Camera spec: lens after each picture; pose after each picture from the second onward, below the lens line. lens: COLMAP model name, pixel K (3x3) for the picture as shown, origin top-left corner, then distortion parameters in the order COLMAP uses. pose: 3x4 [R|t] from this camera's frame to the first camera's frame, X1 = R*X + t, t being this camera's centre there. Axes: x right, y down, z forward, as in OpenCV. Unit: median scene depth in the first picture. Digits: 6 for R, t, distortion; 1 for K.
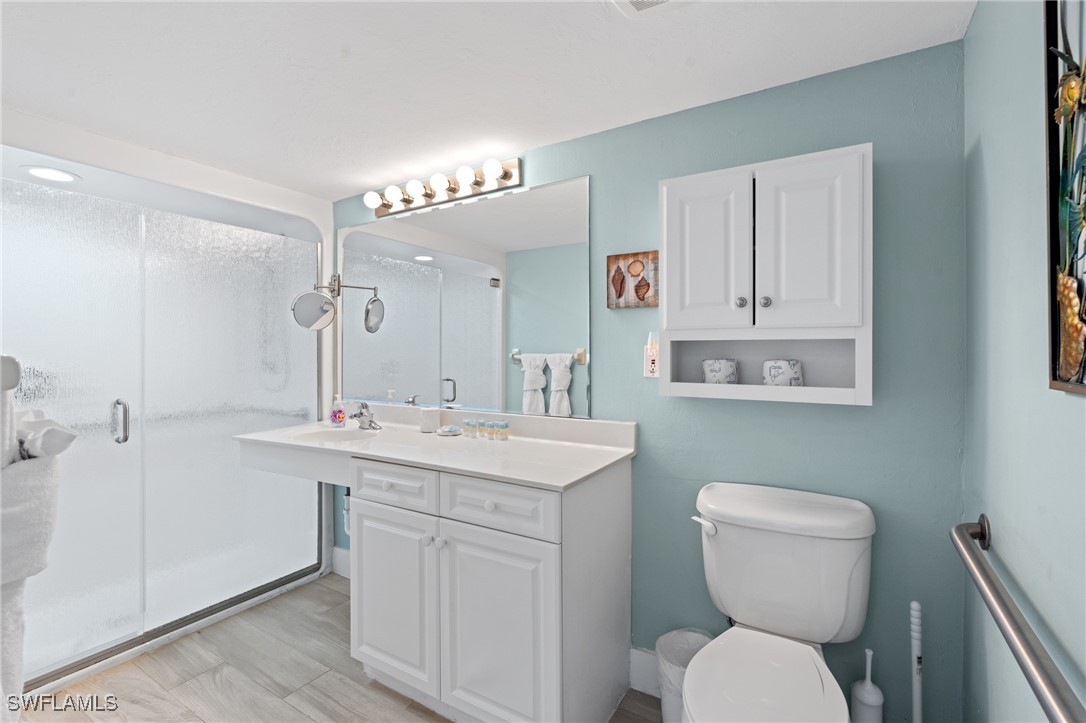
lens RADIAL K [[494.0, 0, 534.2], [0, 494.0, 351.0], [0, 0, 1]] dist [-0.000767, -0.000308]
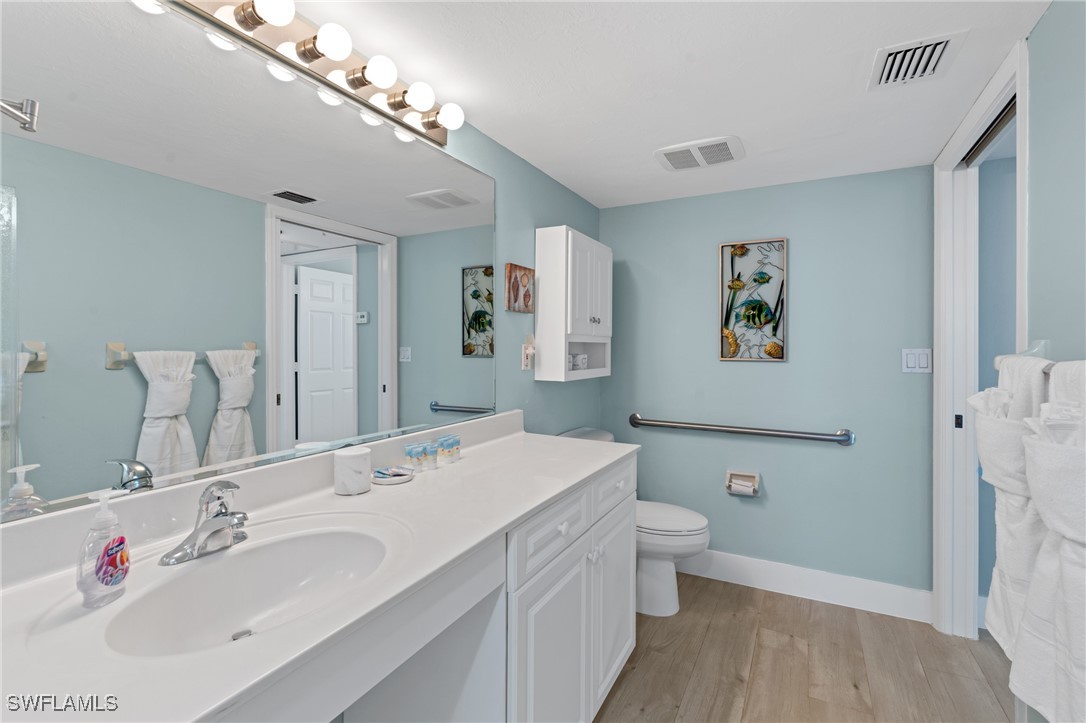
lens RADIAL K [[494.0, 0, 534.2], [0, 494.0, 351.0], [0, 0, 1]] dist [-0.000767, -0.000308]
pose [[-0.056366, -0.003623, 0.998404, -0.999039], [-0.004883, 0.999982, 0.003353, 0.001434], [-0.998398, -0.004686, -0.056382, 1.043721]]
